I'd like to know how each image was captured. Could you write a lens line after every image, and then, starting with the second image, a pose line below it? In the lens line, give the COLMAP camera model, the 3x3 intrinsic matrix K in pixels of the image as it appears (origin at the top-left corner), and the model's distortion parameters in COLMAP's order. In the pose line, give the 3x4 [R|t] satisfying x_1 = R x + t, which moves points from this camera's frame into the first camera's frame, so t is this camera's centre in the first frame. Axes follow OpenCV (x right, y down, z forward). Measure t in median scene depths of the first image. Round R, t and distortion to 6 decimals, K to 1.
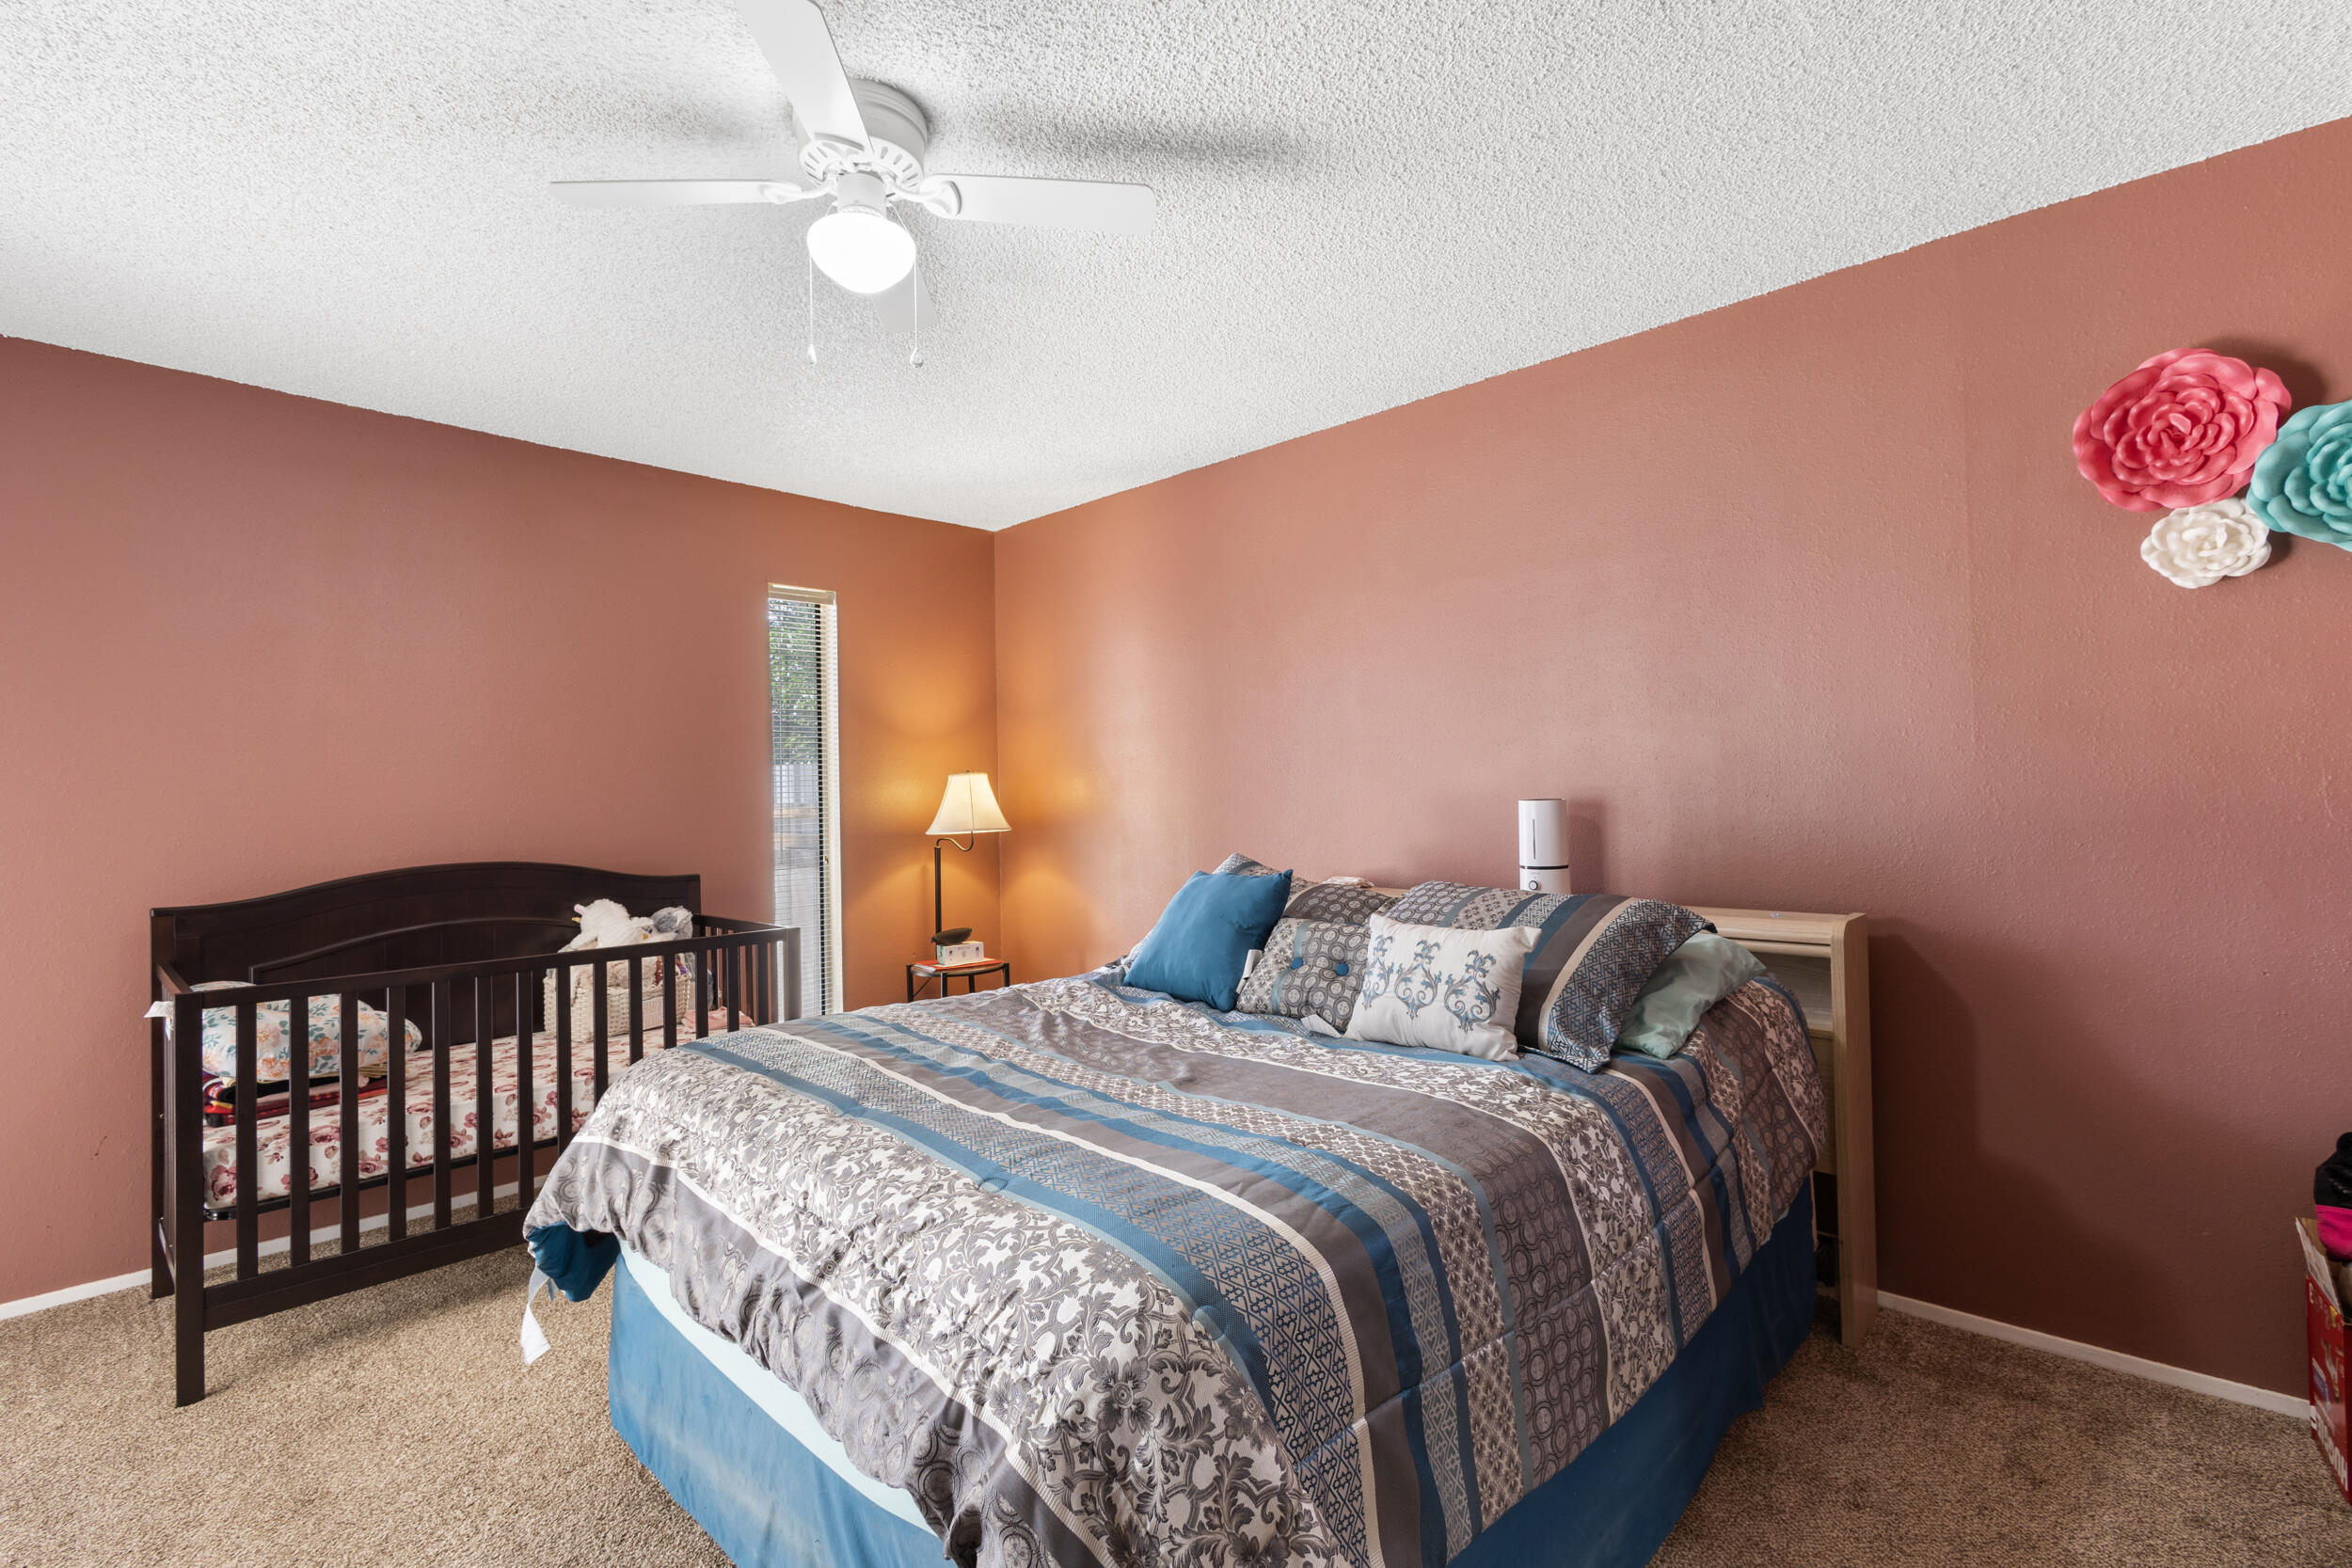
lens RADIAL K [[1024.0, 0, 1182.1], [0, 1024.0, 824.4], [0, 0, 1]] dist [0.001161, -0.000020]
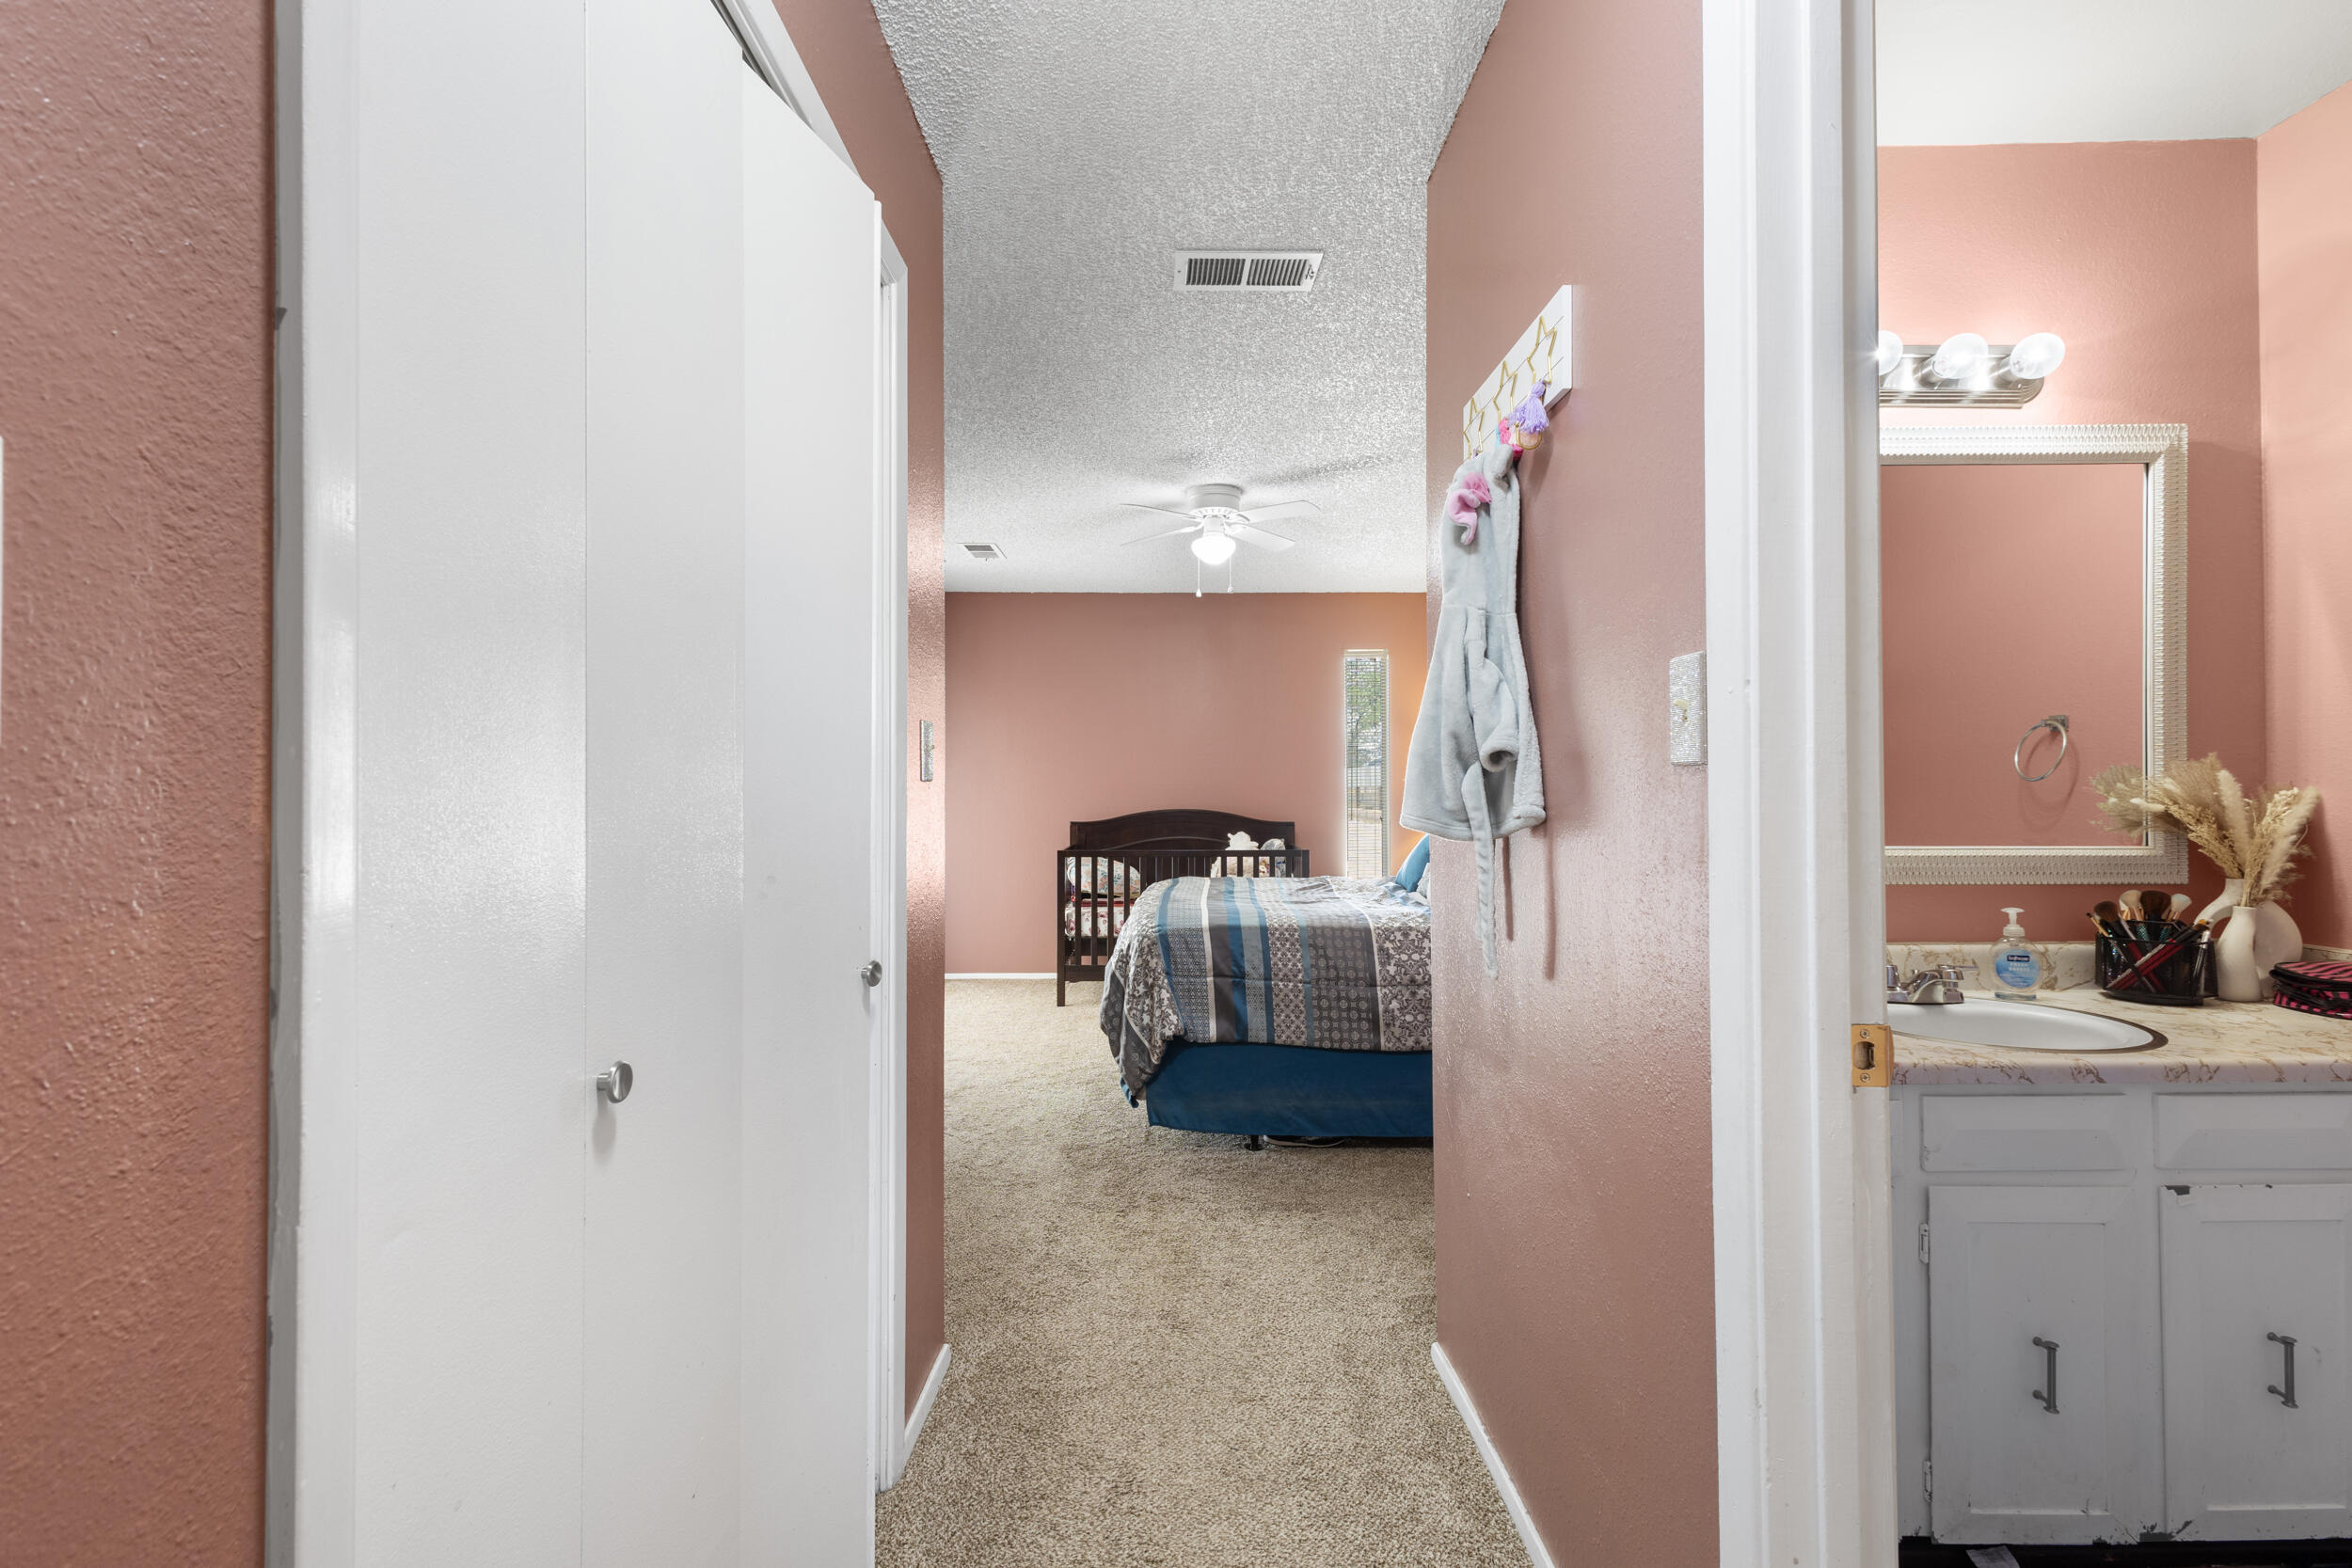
lens RADIAL K [[1079.2, 0, 1178.0], [0, 1079.2, 779.9], [0, 0, 1]] dist [0.010597, -0.004549]
pose [[0.693760, -0.001326, -0.720205, 1.082867], [0.011794, 0.999885, 0.009519, -0.034535], [0.720110, -0.015098, 0.693696, -0.607666]]
